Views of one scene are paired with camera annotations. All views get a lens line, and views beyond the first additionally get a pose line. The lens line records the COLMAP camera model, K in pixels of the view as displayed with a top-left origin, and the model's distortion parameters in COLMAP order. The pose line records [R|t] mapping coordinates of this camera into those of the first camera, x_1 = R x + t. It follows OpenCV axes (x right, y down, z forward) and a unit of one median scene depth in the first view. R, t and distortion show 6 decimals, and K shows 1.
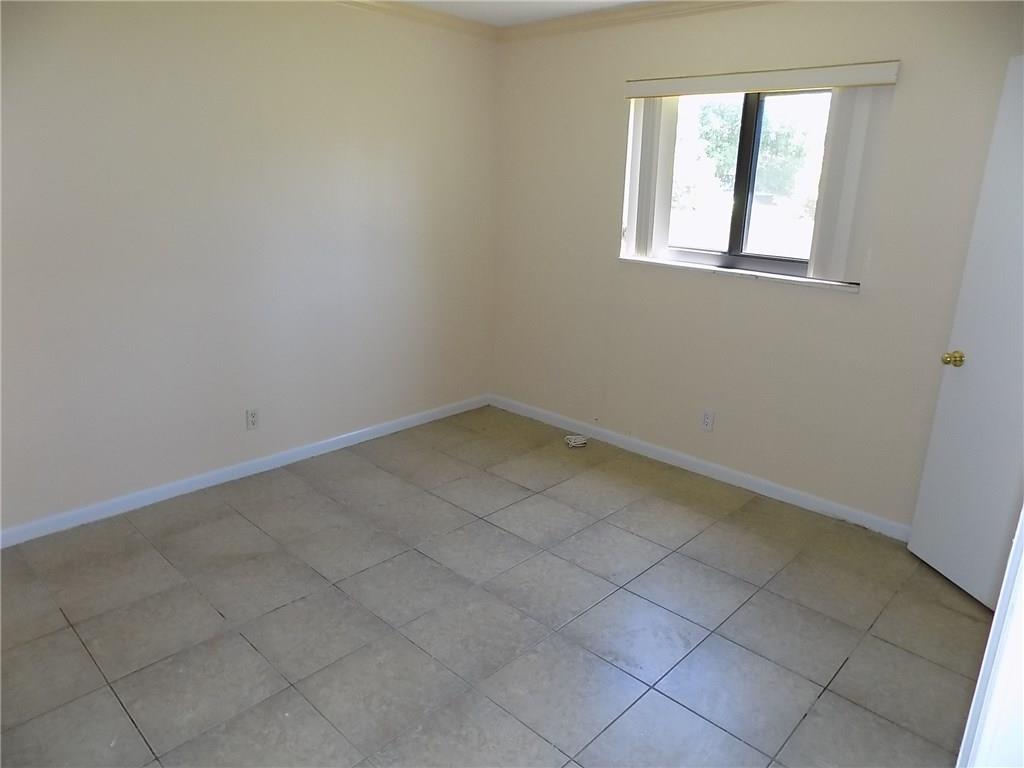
lens RADIAL K [[690.7, 0, 510.2], [0, 690.7, 379.2], [0, 0, 1]] dist [-0.060831, 0.064872]
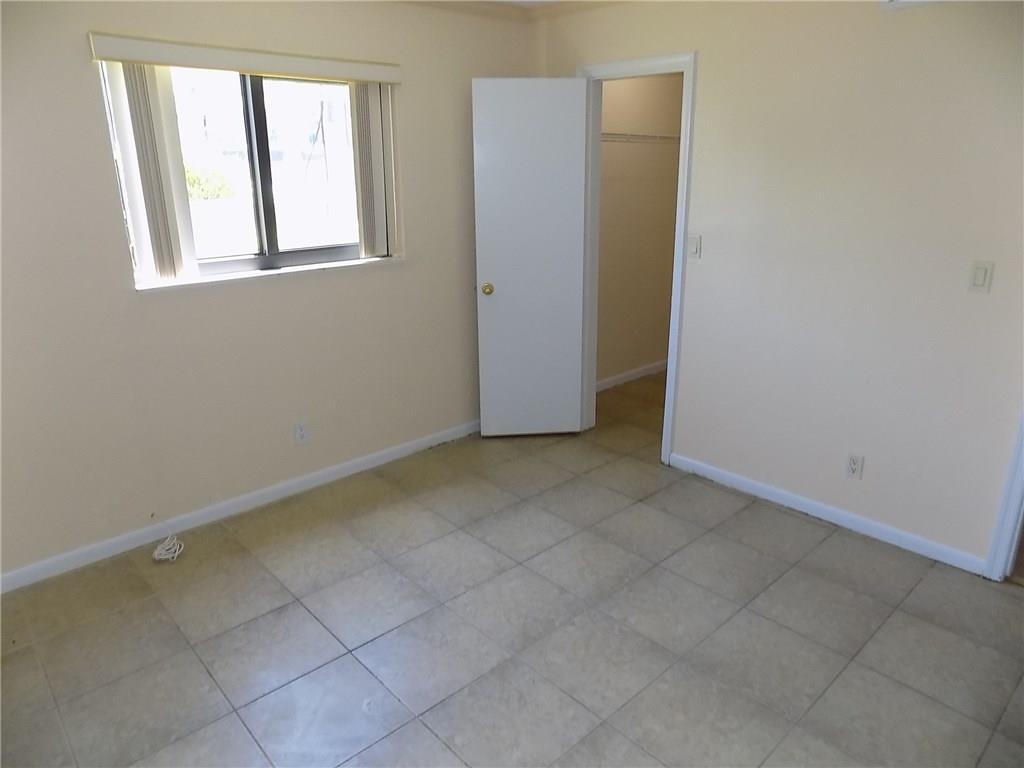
lens RADIAL K [[690.7, 0, 510.7], [0, 690.7, 386.4], [0, 0, 1]] dist [-0.060831, 0.064872]
pose [[0.067759, -0.340956, 0.937634, -0.588047], [0.285072, 0.907231, 0.309299, -0.220556], [-0.956108, 0.246336, 0.158670, 0.614648]]
